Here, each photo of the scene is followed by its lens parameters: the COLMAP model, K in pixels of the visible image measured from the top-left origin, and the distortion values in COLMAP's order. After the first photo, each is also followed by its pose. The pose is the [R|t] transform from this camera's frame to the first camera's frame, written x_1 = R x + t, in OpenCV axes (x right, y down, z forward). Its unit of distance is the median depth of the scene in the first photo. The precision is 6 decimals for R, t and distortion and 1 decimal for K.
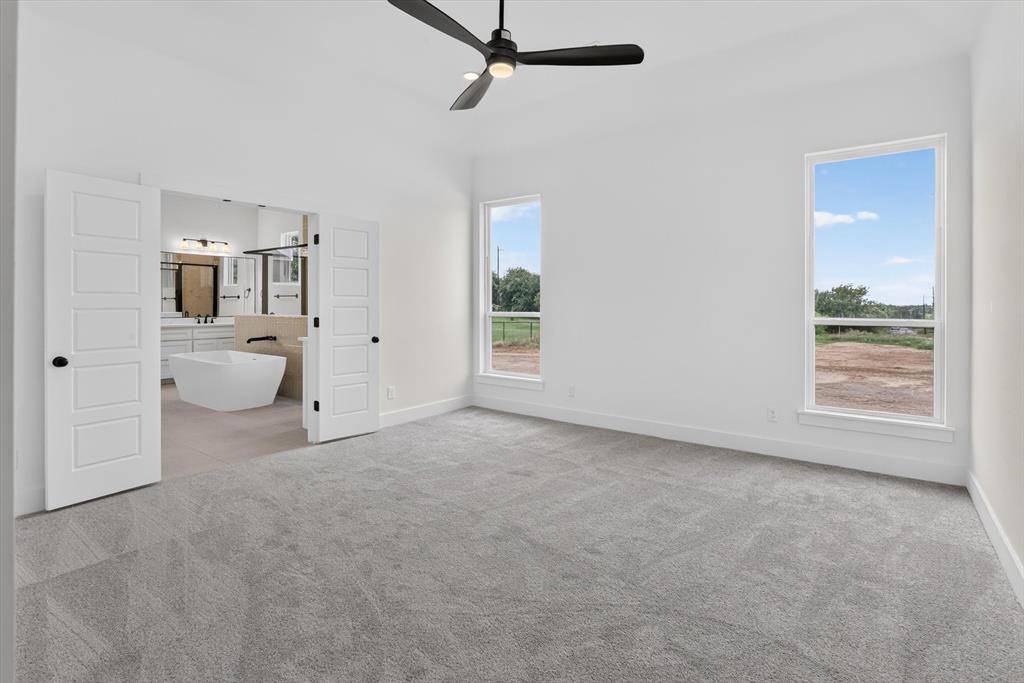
lens RADIAL K [[493.0, 0, 512.1], [0, 493.0, 316.8], [0, 0, 1]] dist [0.003687, 0.000742]
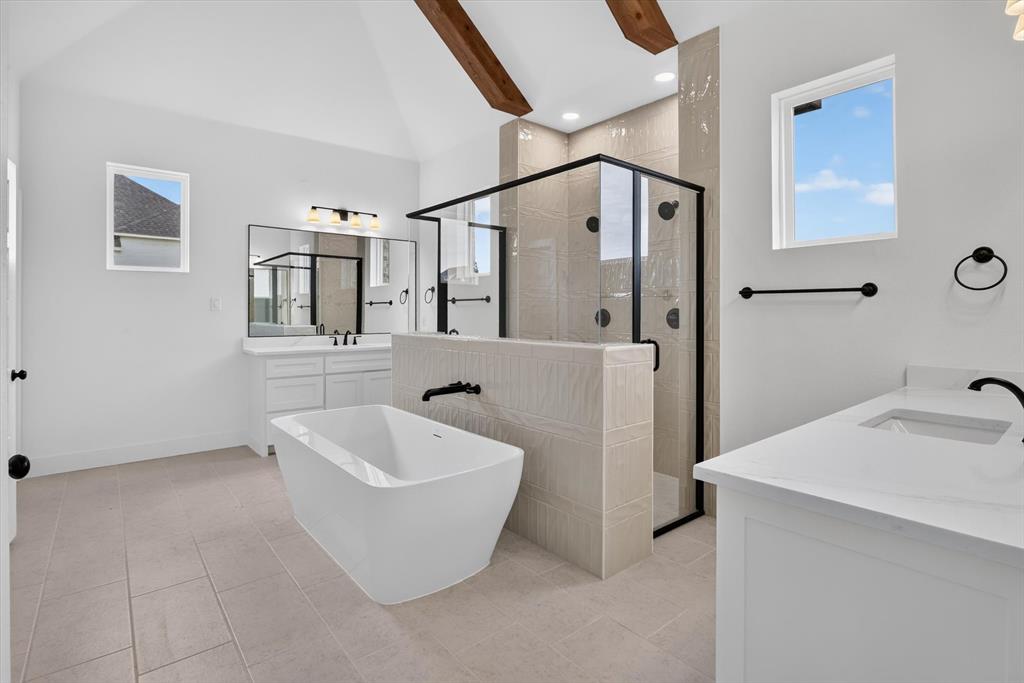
lens RADIAL K [[492.1, 0, 515.4], [0, 492.1, 335.3], [0, 0, 1]] dist [-0.013771, 0.001341]
pose [[0.972661, 0.008069, -0.232089, -0.269993], [-0.004514, 0.999864, 0.015844, -0.009990], [0.232185, -0.014363, 0.972566, 0.450284]]
